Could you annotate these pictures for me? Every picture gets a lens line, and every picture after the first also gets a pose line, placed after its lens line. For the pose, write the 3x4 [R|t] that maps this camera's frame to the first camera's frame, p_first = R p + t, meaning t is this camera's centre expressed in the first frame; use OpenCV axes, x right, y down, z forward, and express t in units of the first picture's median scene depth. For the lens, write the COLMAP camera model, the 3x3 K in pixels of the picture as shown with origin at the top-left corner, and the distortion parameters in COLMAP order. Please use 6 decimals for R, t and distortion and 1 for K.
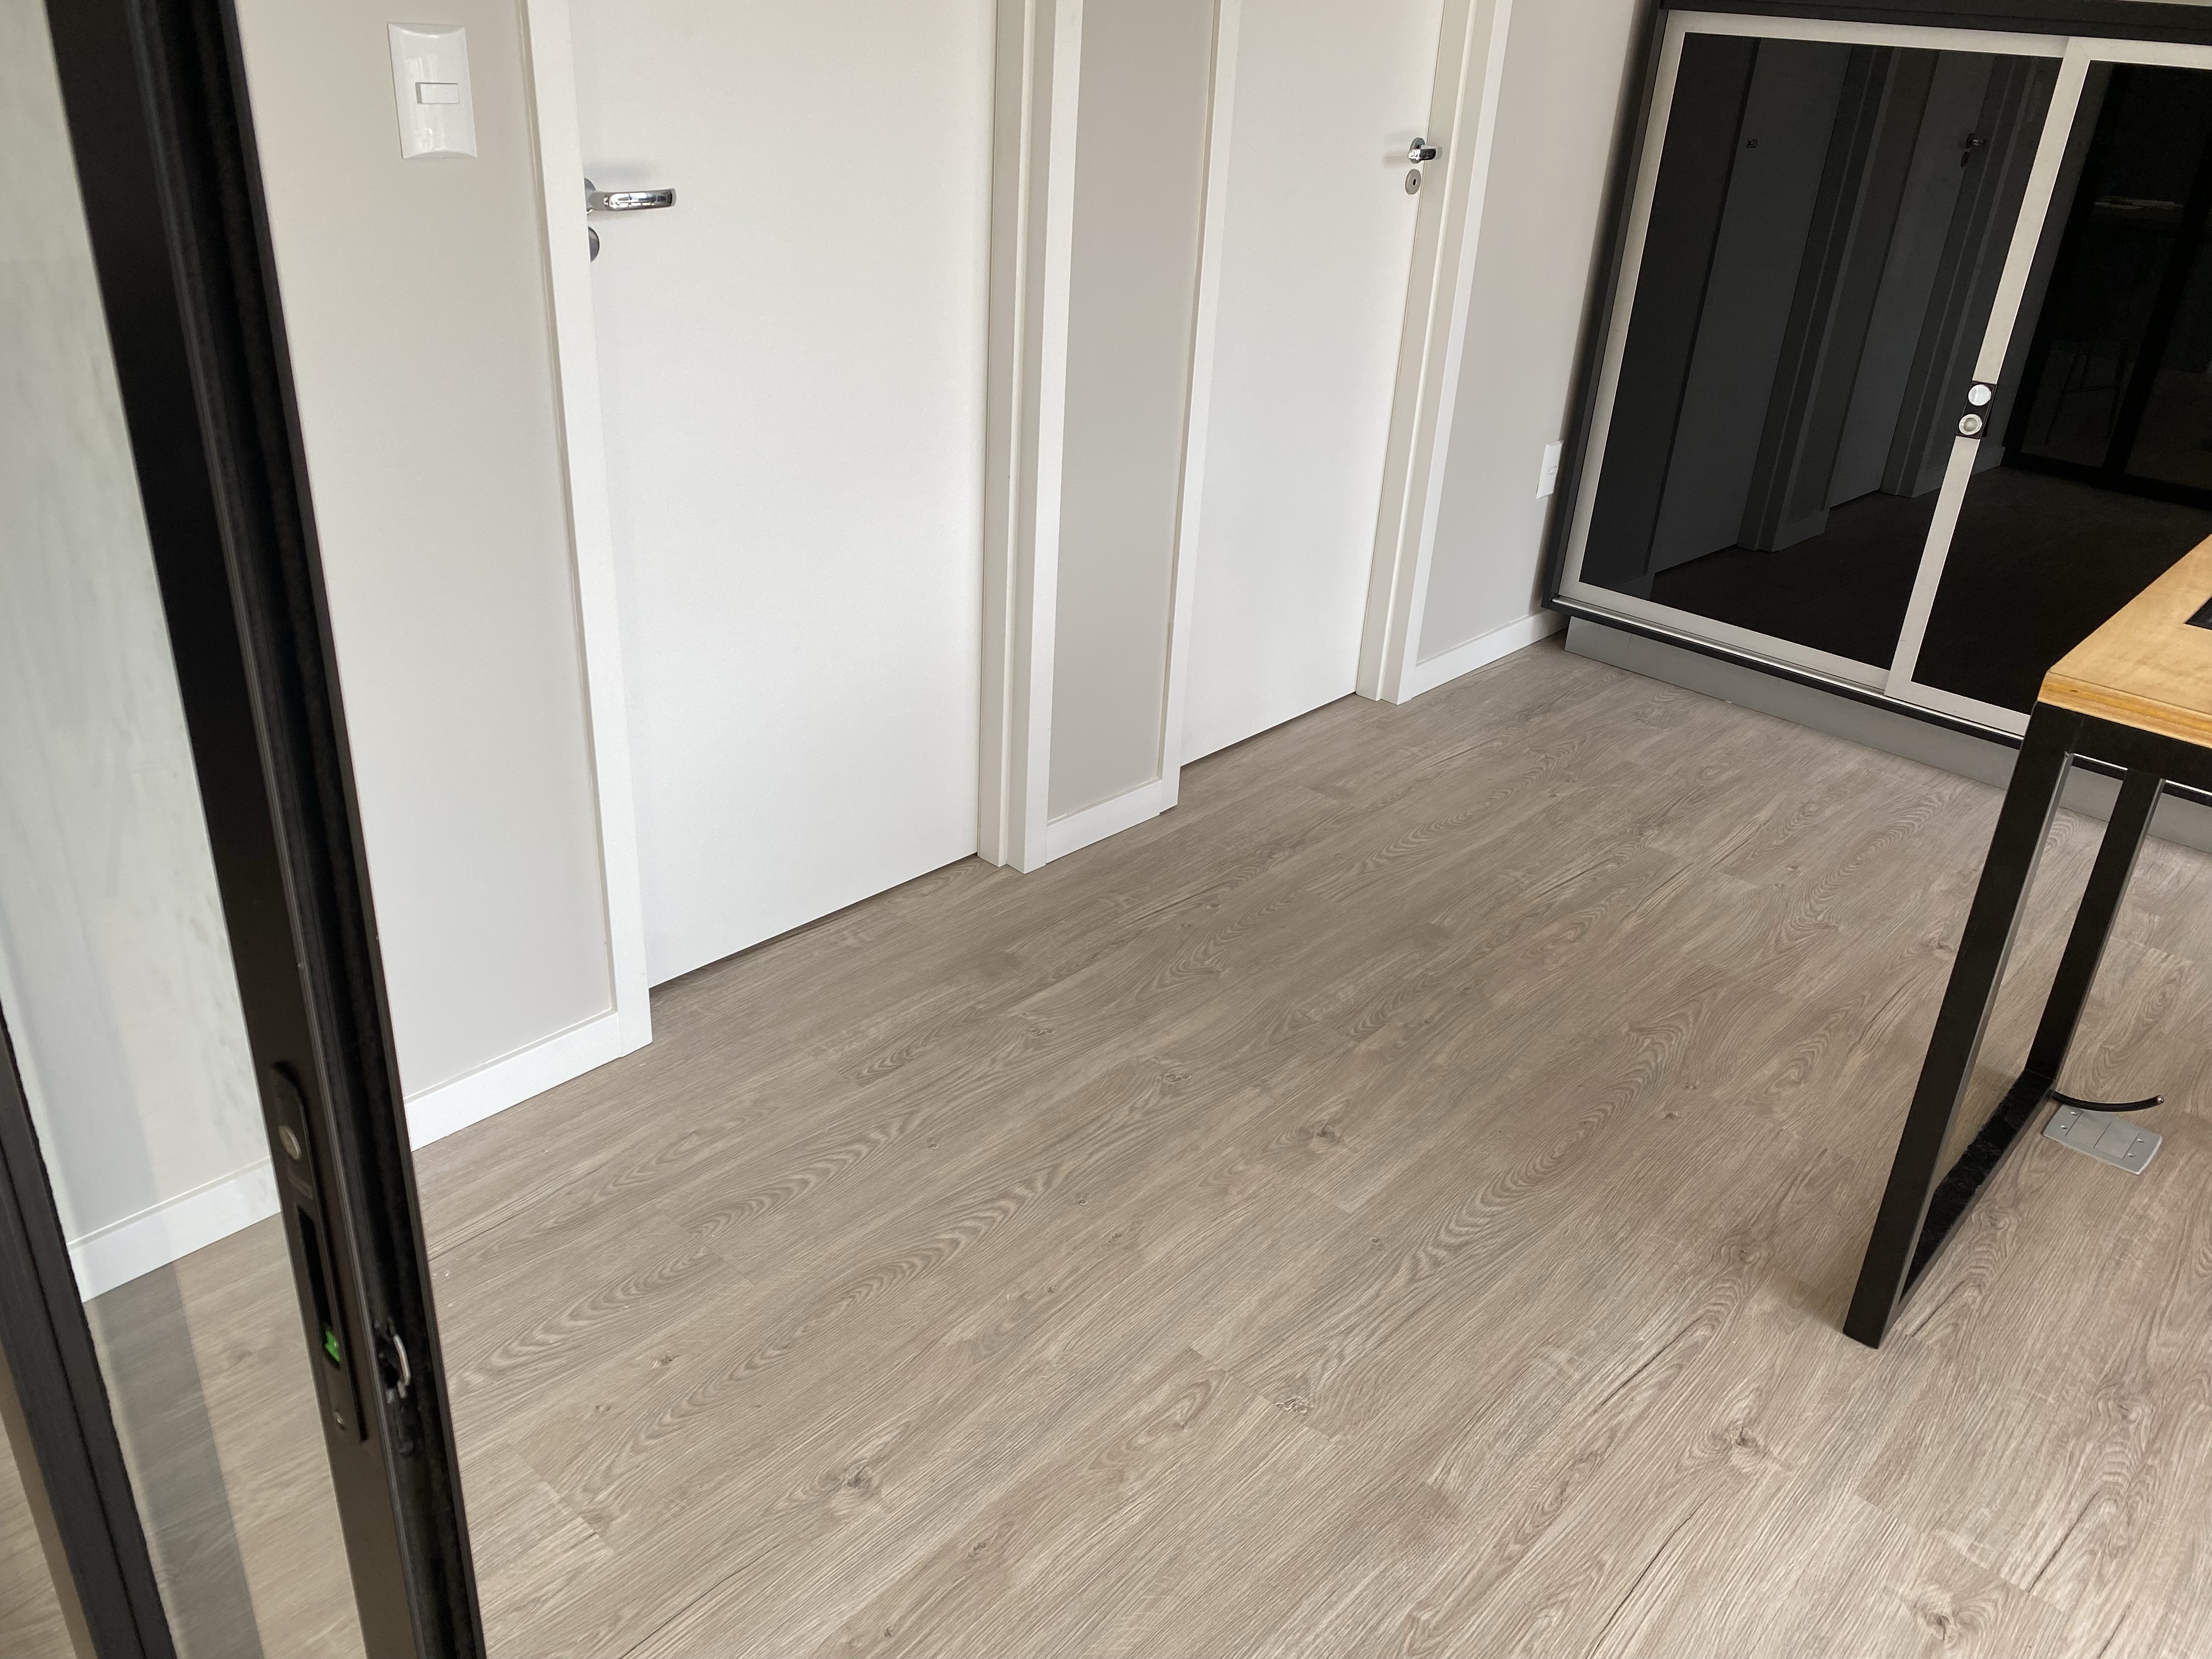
lens RADIAL K [[1674.8, 0, 1103.3], [0, 1674.8, 822.9], [0, 0, 1]] dist [0.012406, -0.000857]
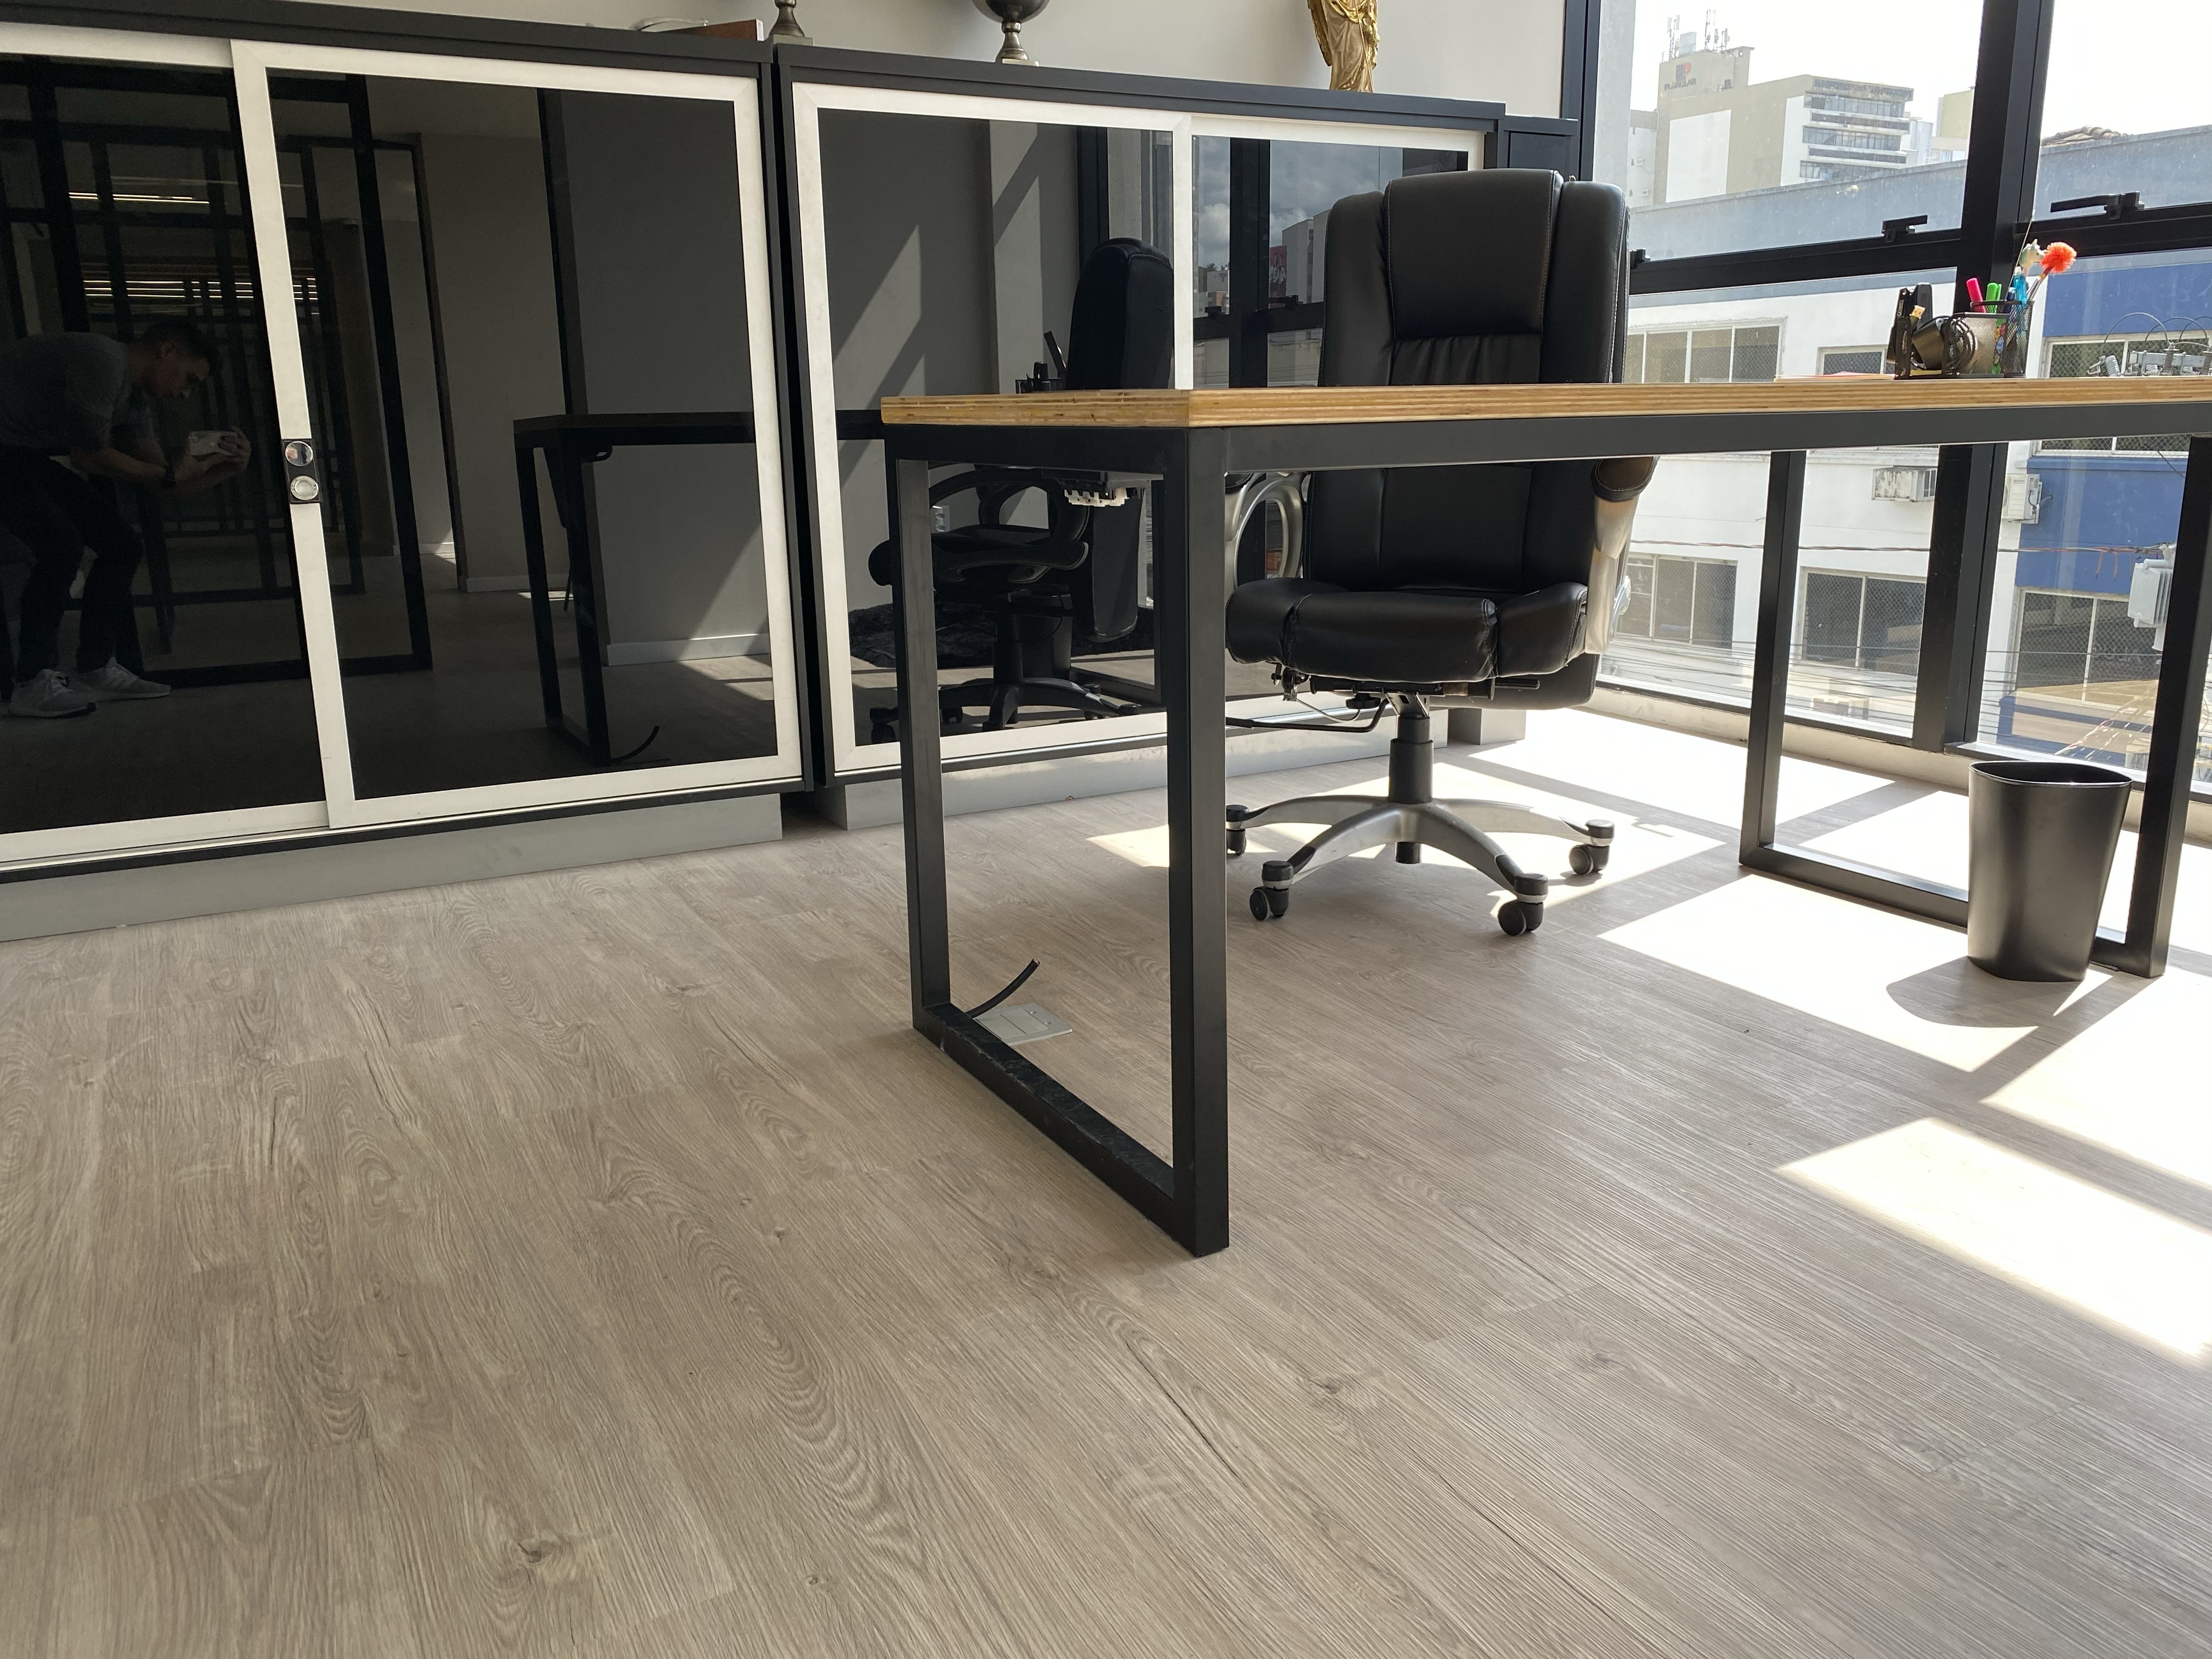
lens RADIAL K [[1674.8, 0, 1092.3], [0, 1674.8, 820.9], [0, 0, 1]] dist [0.012406, -0.000857]
pose [[0.334140, -0.284977, 0.898409, -0.219690], [0.446113, 0.887481, 0.115591, -0.011615], [-0.830261, 0.362168, 0.423675, 0.479138]]
